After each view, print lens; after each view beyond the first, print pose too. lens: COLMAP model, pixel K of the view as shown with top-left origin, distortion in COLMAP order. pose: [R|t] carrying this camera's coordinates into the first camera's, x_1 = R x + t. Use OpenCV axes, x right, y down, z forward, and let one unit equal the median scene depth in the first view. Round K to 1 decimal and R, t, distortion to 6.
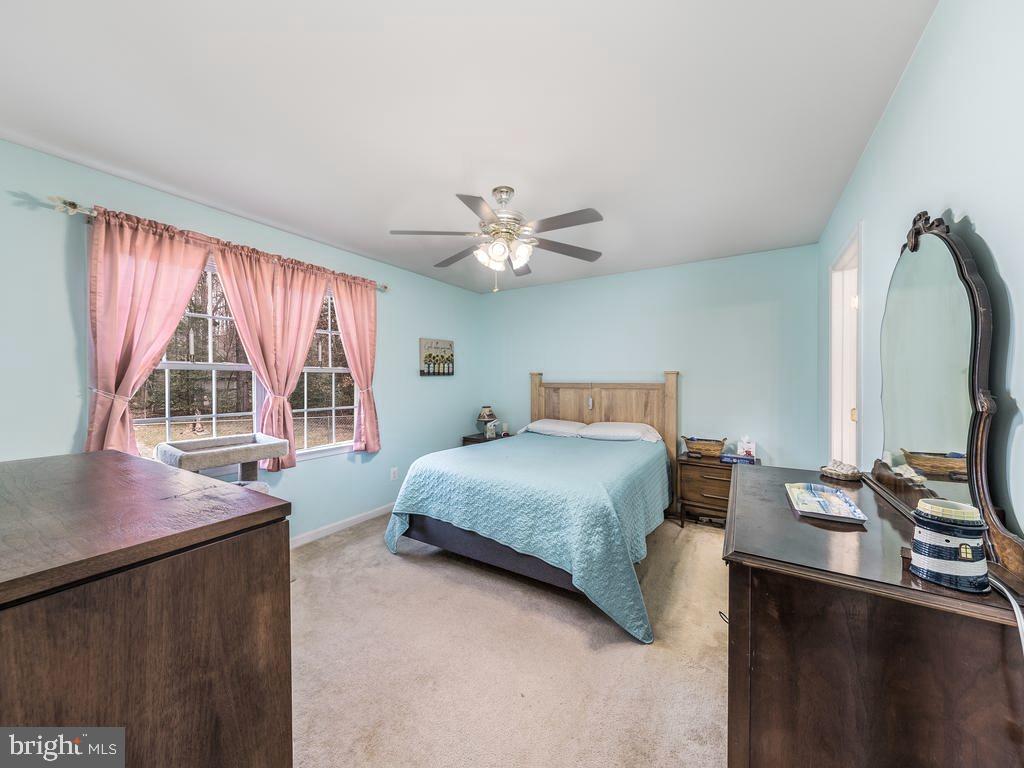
lens RADIAL K [[376.0, 0, 512.0], [0, 376.0, 384.0], [0, 0, 1]] dist [0.000412, 0.000008]
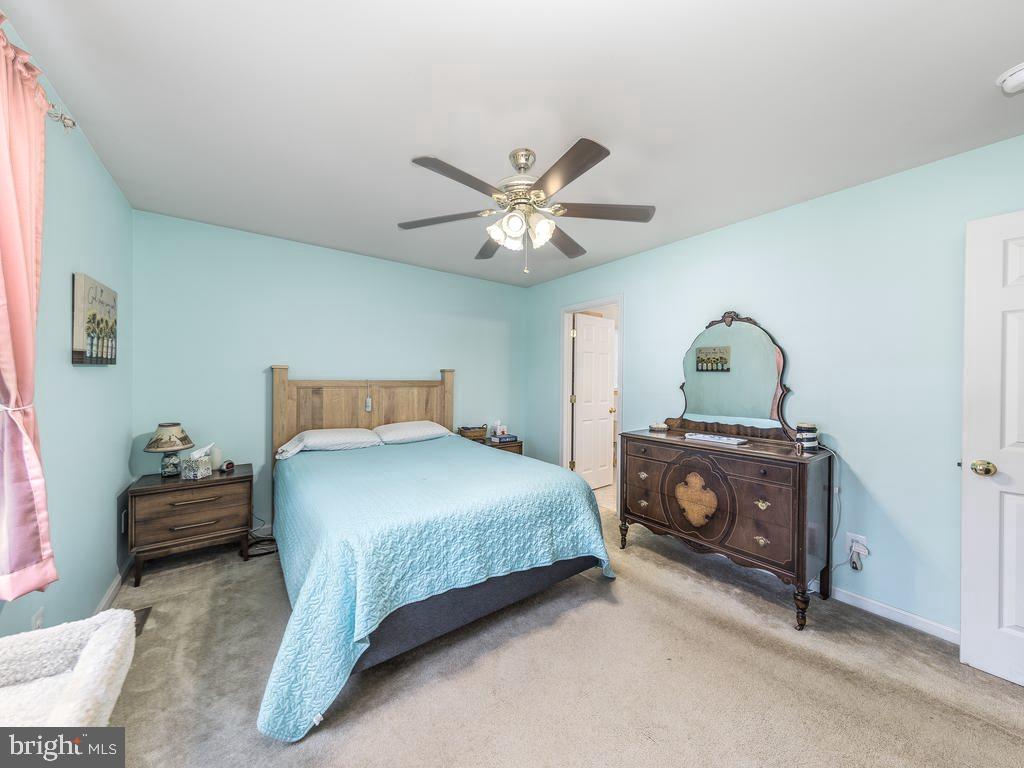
lens RADIAL K [[365.9, 0, 505.7], [0, 365.9, 387.9], [0, 0, 1]] dist [-0.000290, -0.000038]
pose [[0.367327, -0.021148, 0.929851, -0.495543], [0.003550, 0.999766, 0.021336, -0.002541], [-0.930085, -0.004537, 0.367316, 0.457099]]
